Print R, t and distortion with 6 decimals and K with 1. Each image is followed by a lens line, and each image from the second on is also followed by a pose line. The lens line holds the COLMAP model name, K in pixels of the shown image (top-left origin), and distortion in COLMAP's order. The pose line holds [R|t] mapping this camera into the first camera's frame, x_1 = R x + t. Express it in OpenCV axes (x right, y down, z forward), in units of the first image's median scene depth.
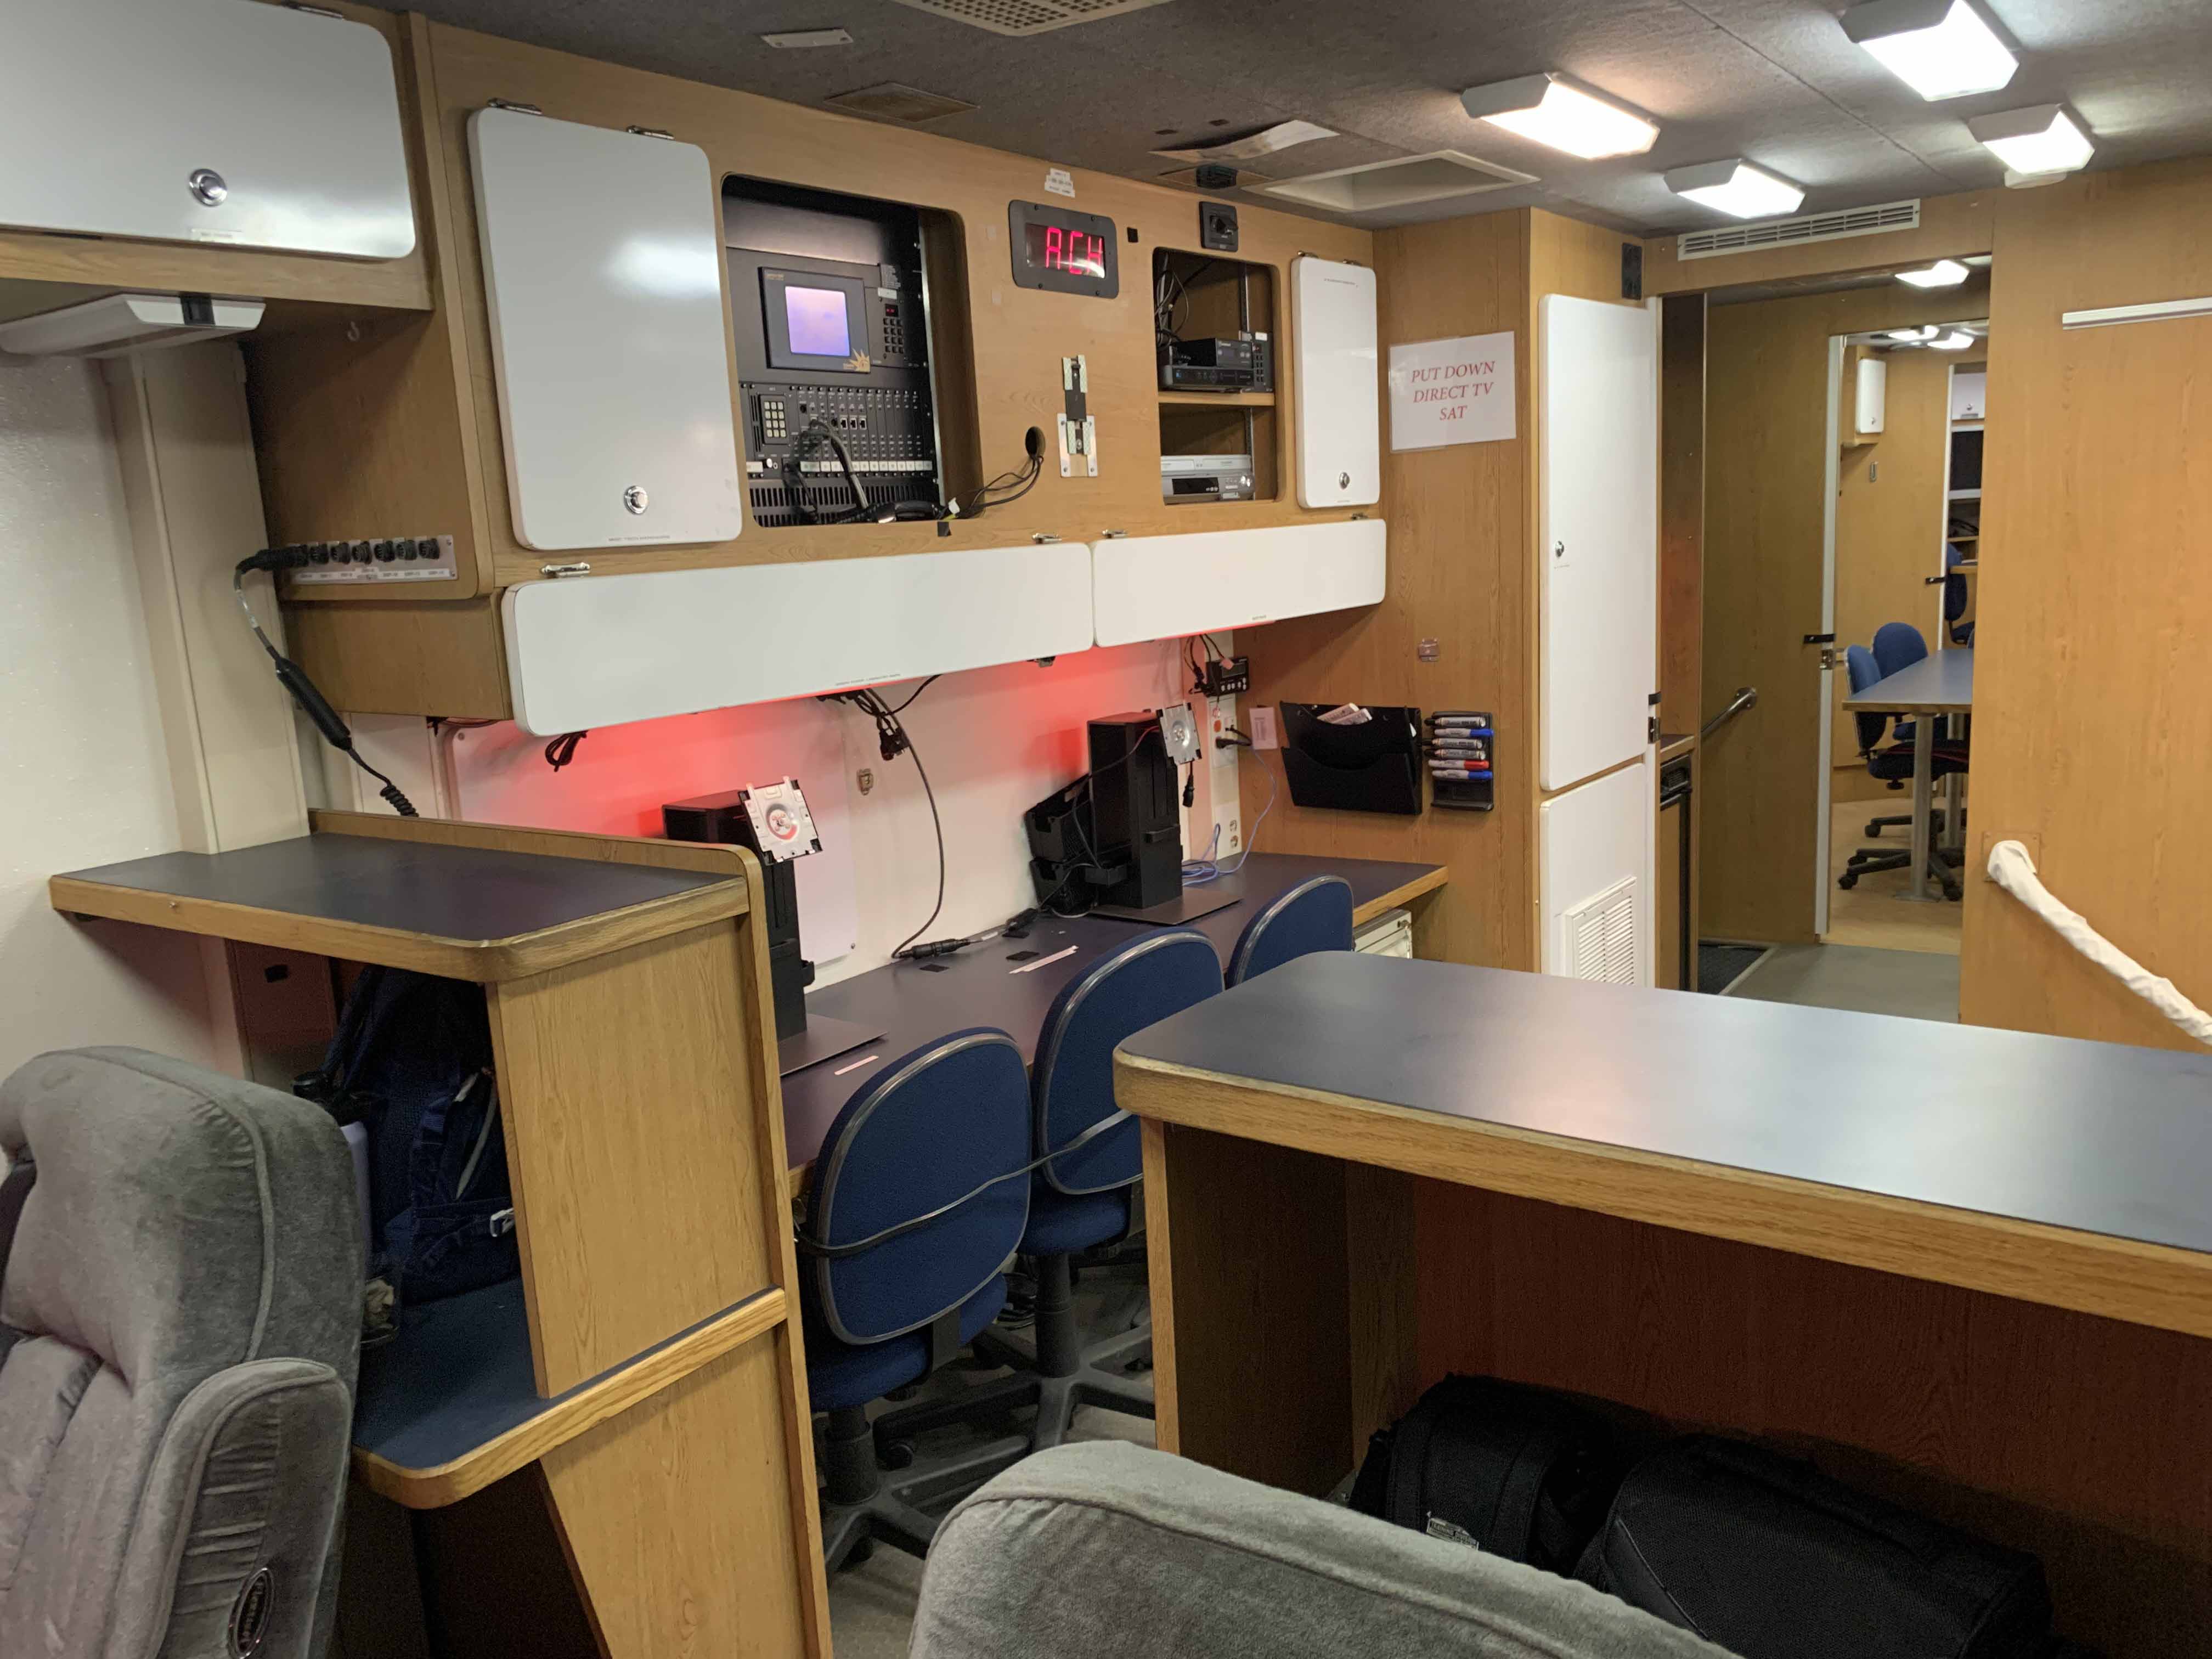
lens RADIAL K [[1689.8, 0, 1106.0], [0, 1689.8, 829.5], [0, 0, 1]] dist [0.086100, -0.068277]
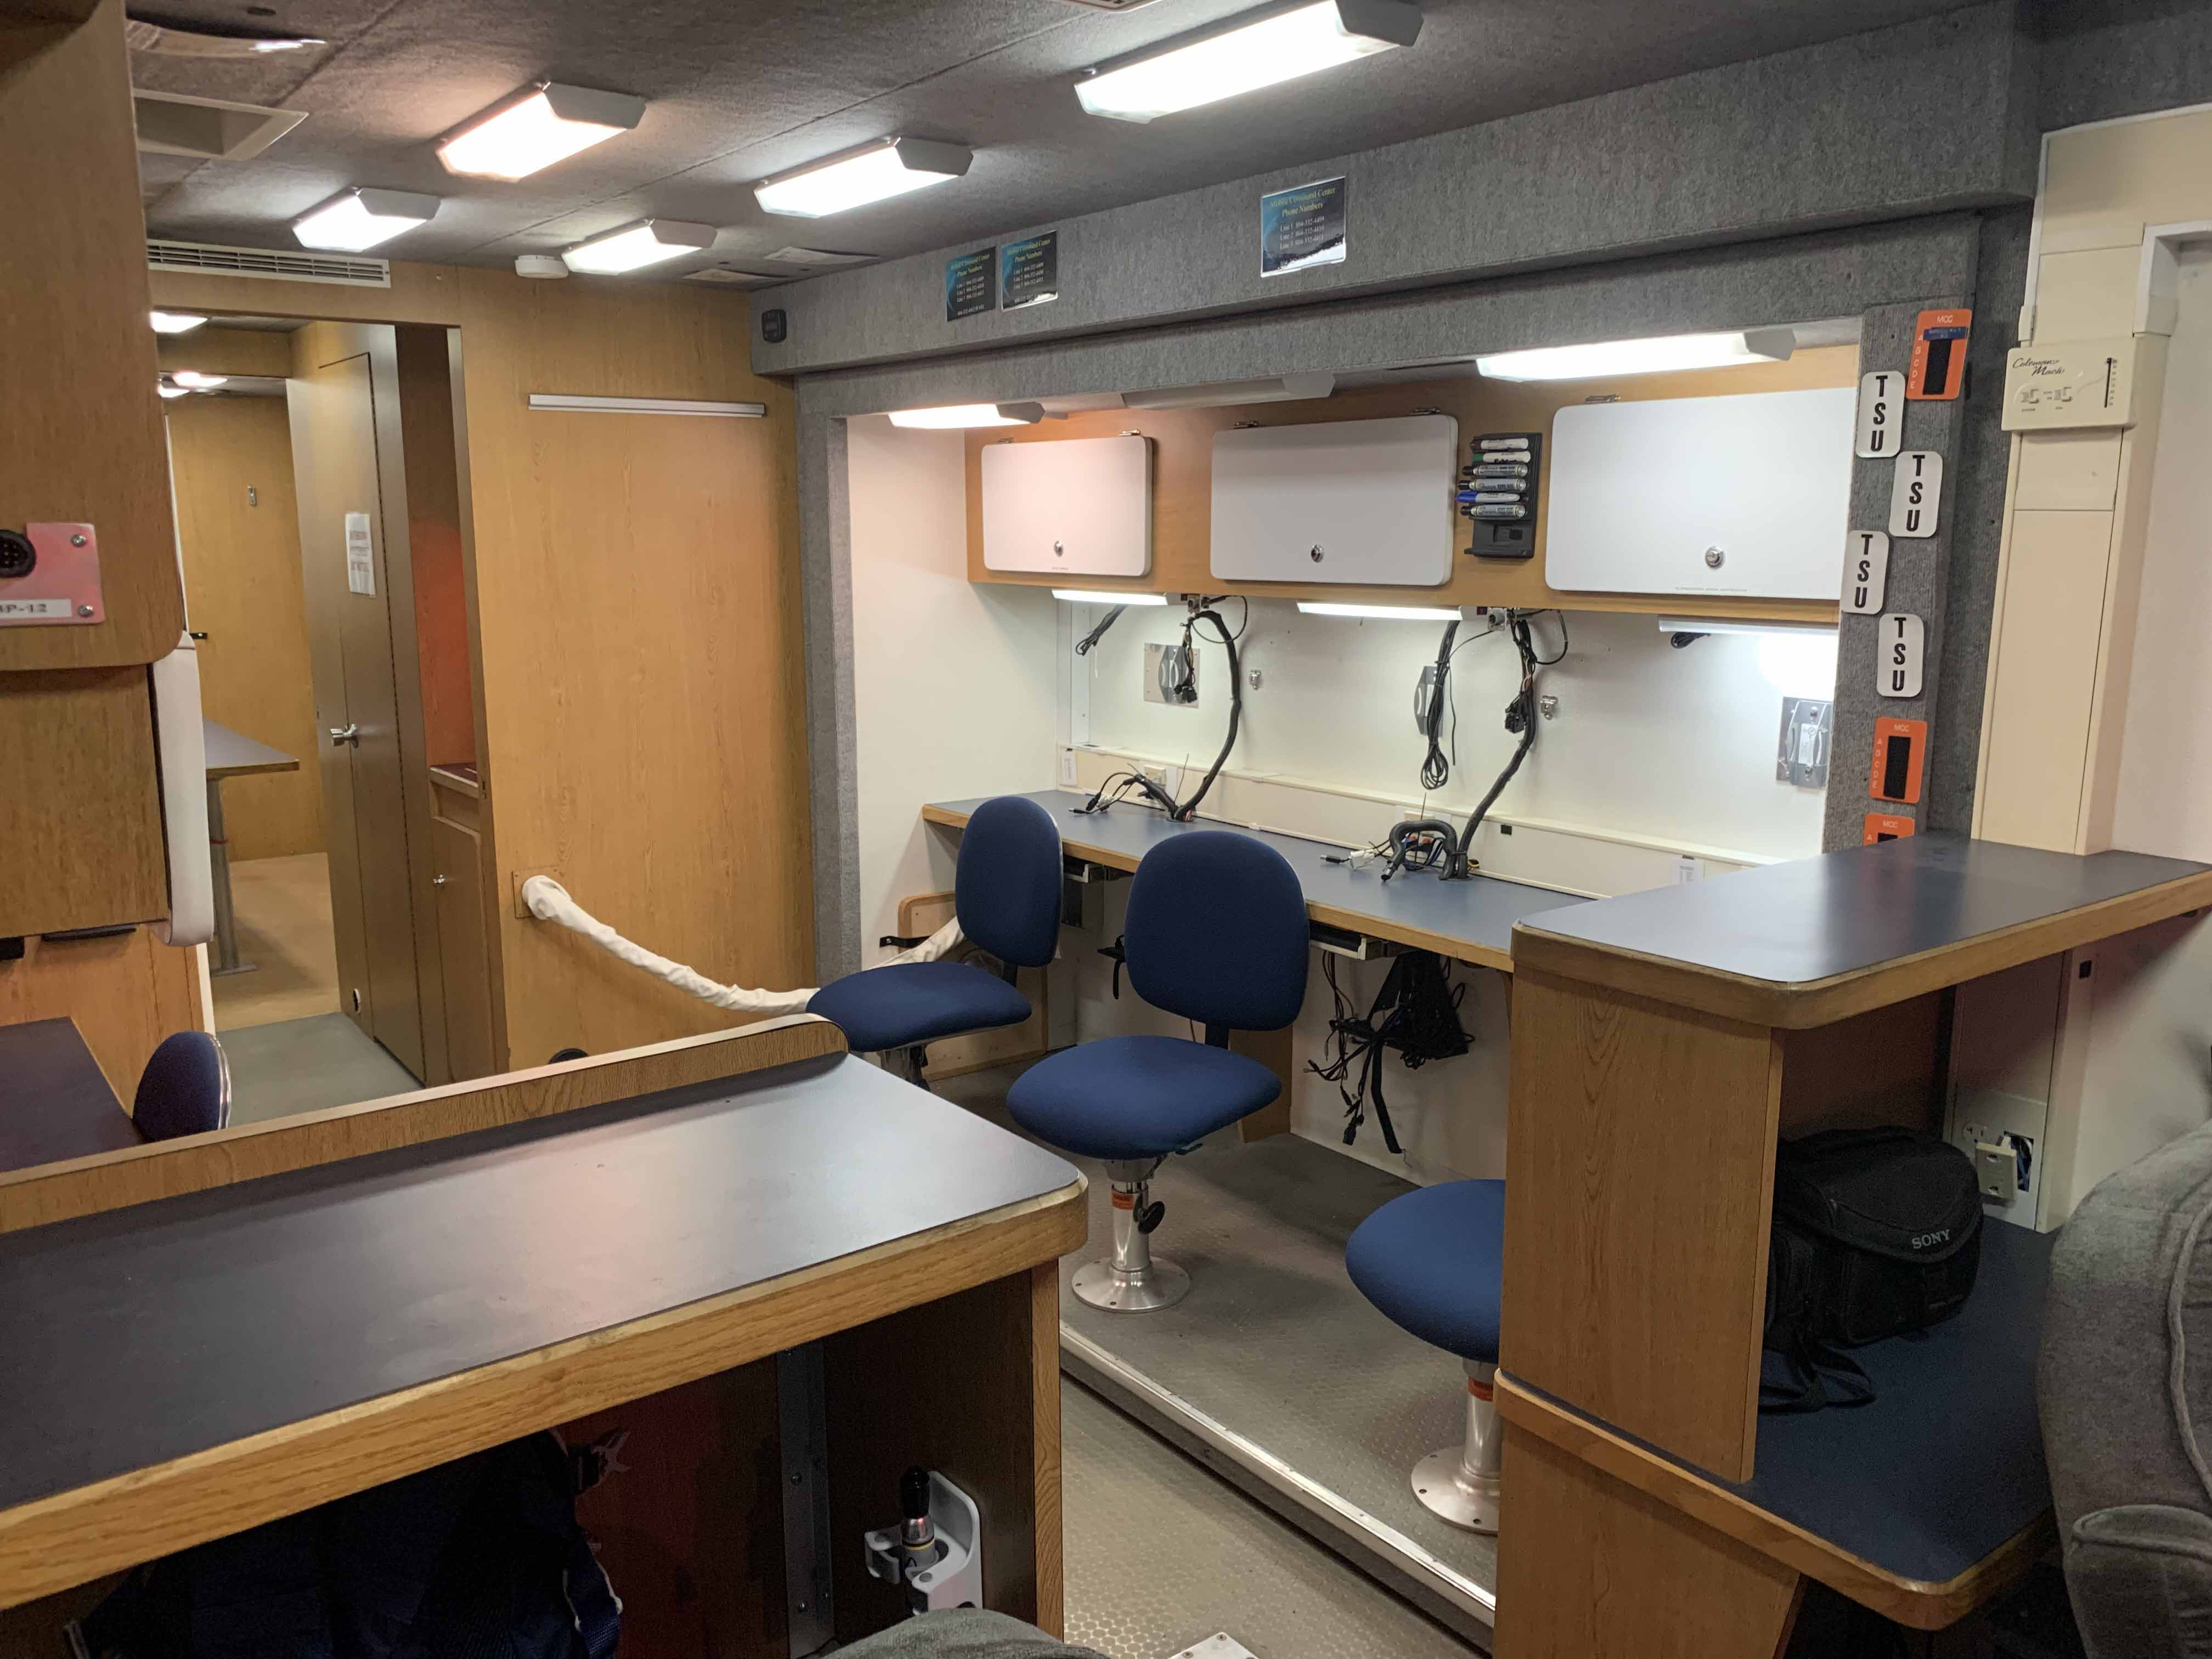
lens RADIAL K [[1689.8, 0, 1106.0], [0, 1689.8, 829.5], [0, 0, 1]] dist [0.086100, -0.068277]
pose [[0.329330, -0.121267, 0.936395, -0.373544], [0.161581, 0.984327, 0.070646, -0.042032], [-0.930287, 0.128038, 0.343763, 0.310623]]
